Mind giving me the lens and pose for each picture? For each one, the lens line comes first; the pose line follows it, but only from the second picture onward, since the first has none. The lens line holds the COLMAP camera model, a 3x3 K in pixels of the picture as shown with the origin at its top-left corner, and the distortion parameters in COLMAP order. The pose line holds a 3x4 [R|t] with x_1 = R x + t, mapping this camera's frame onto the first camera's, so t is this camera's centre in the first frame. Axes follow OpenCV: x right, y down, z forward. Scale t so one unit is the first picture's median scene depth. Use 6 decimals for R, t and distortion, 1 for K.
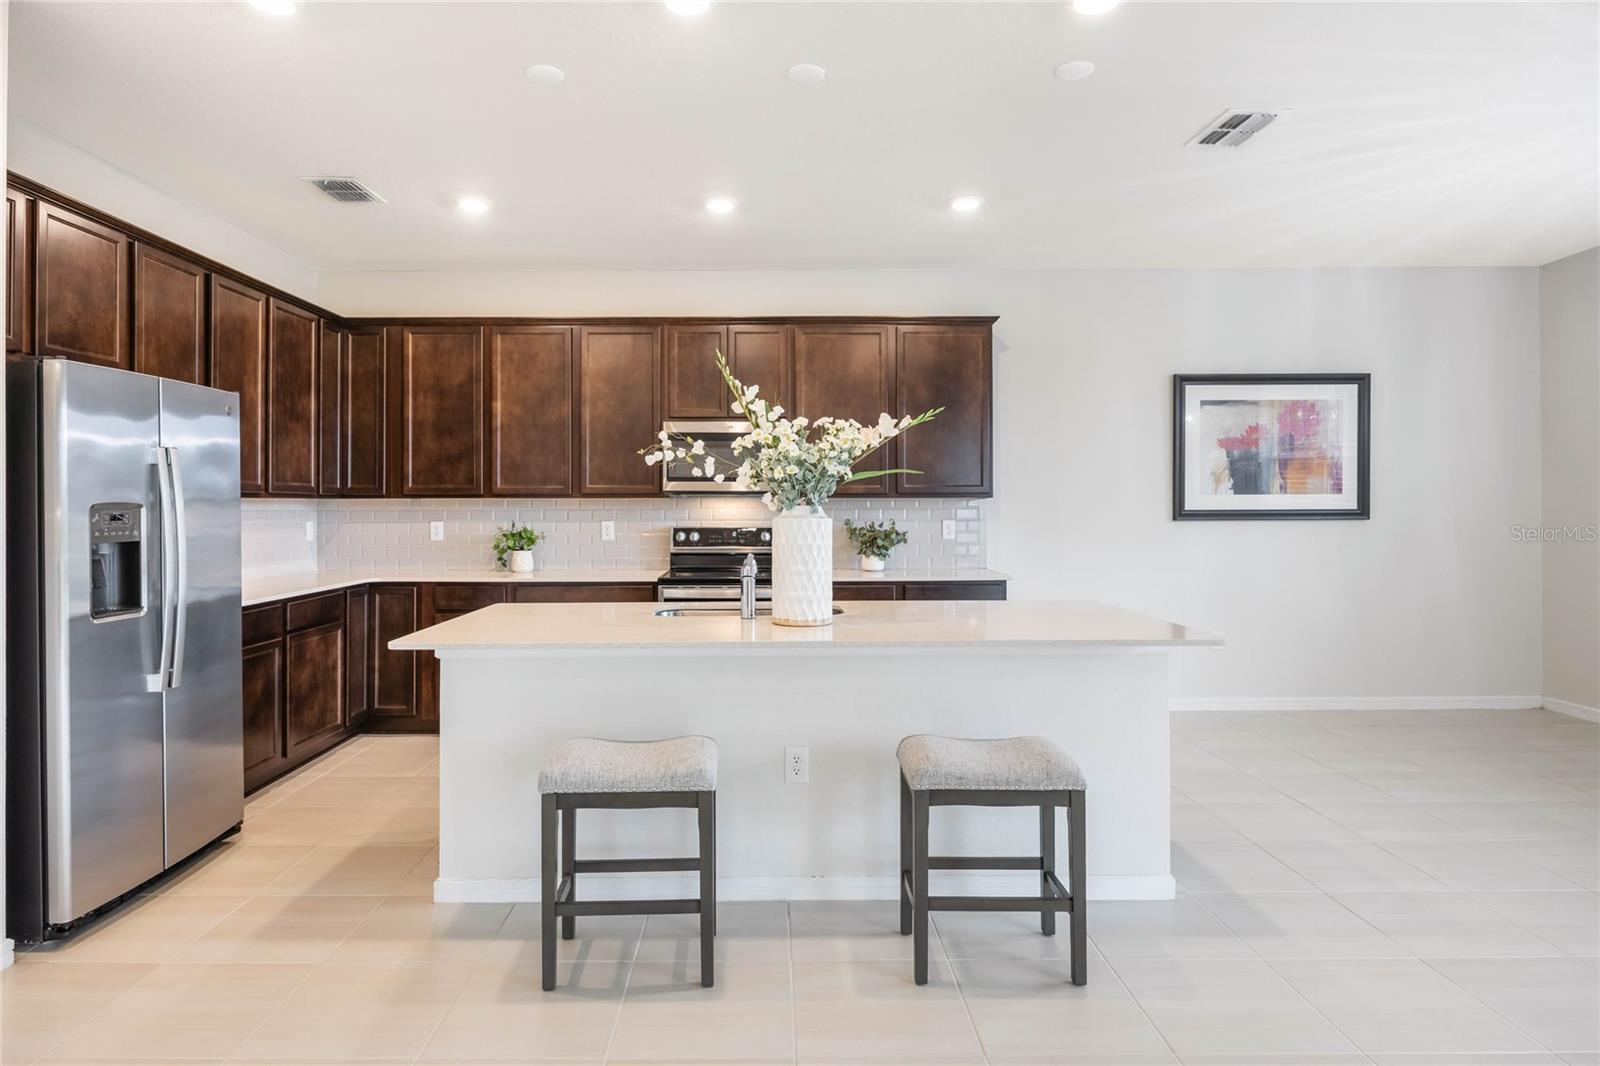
lens RADIAL K [[925.3, 0, 808.1], [0, 925.3, 506.1], [0, 0, 1]] dist [0.022965, 0.000178]
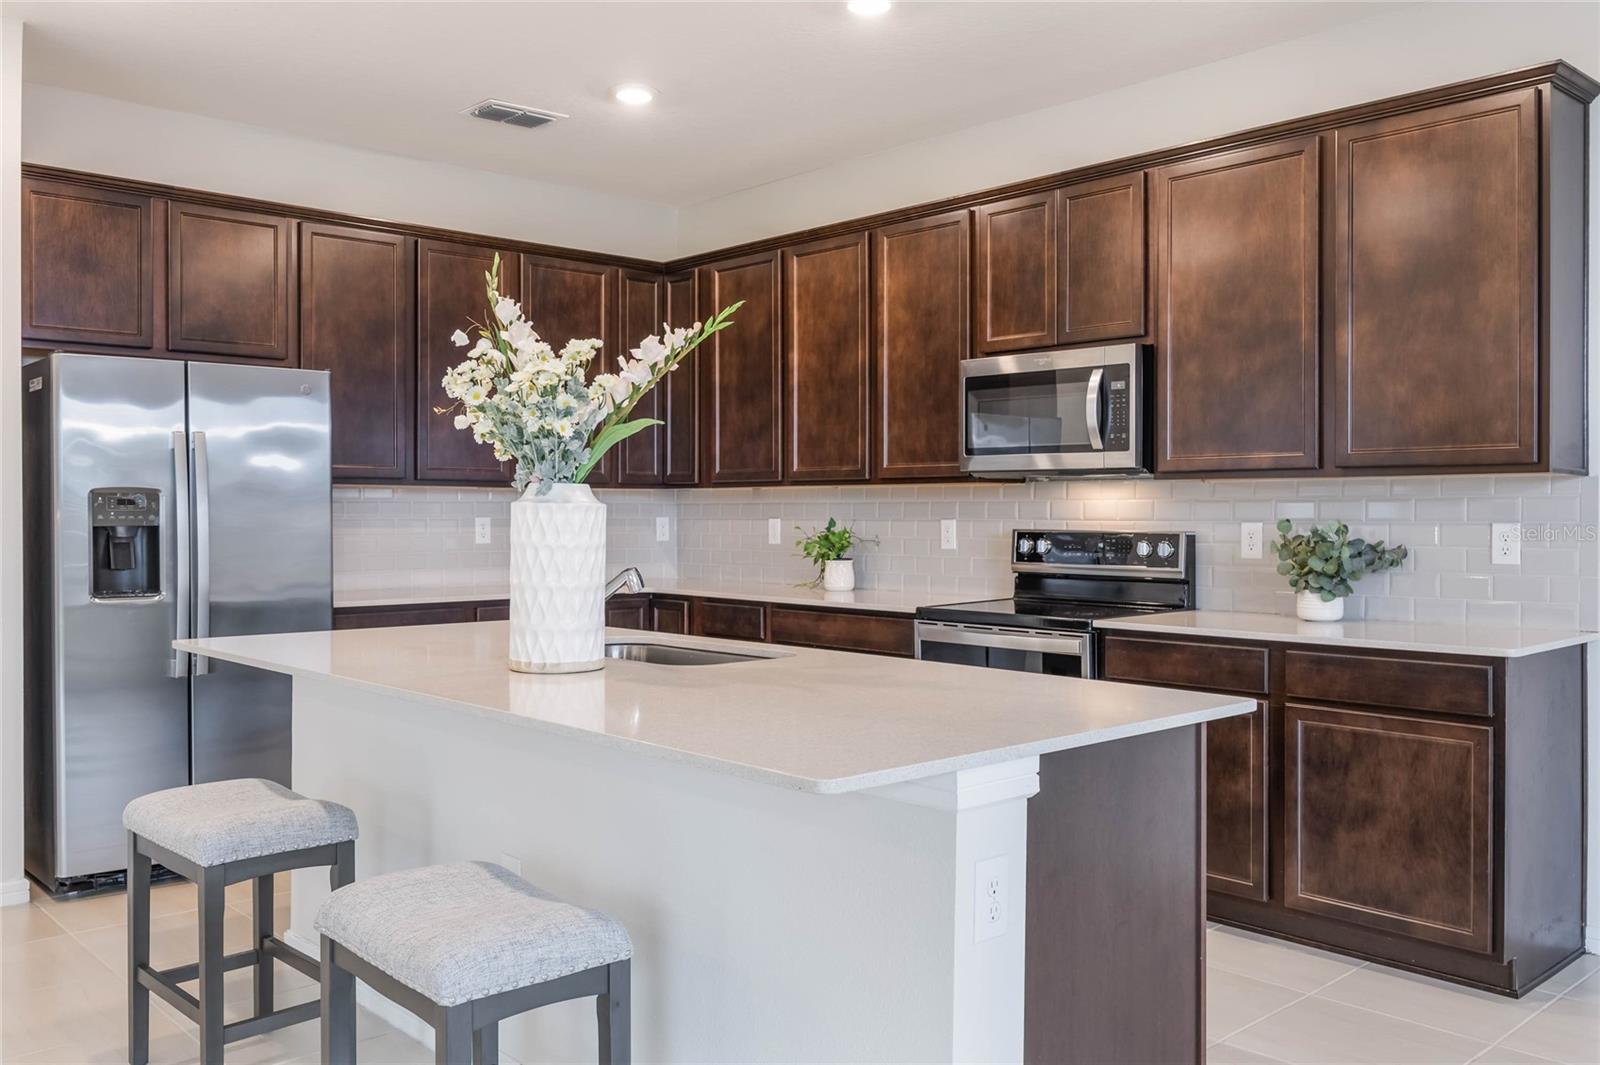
lens RADIAL K [[1396.8, 0, 802.4], [0, 1396.8, 527.1], [0, 0, 1]] dist [0.024409, 0.004298]
pose [[0.654016, 0.011062, -0.756400, 0.487750], [-0.002709, 0.999921, 0.012281, 0.010071], [0.756476, -0.005984, 0.653994, 0.296394]]
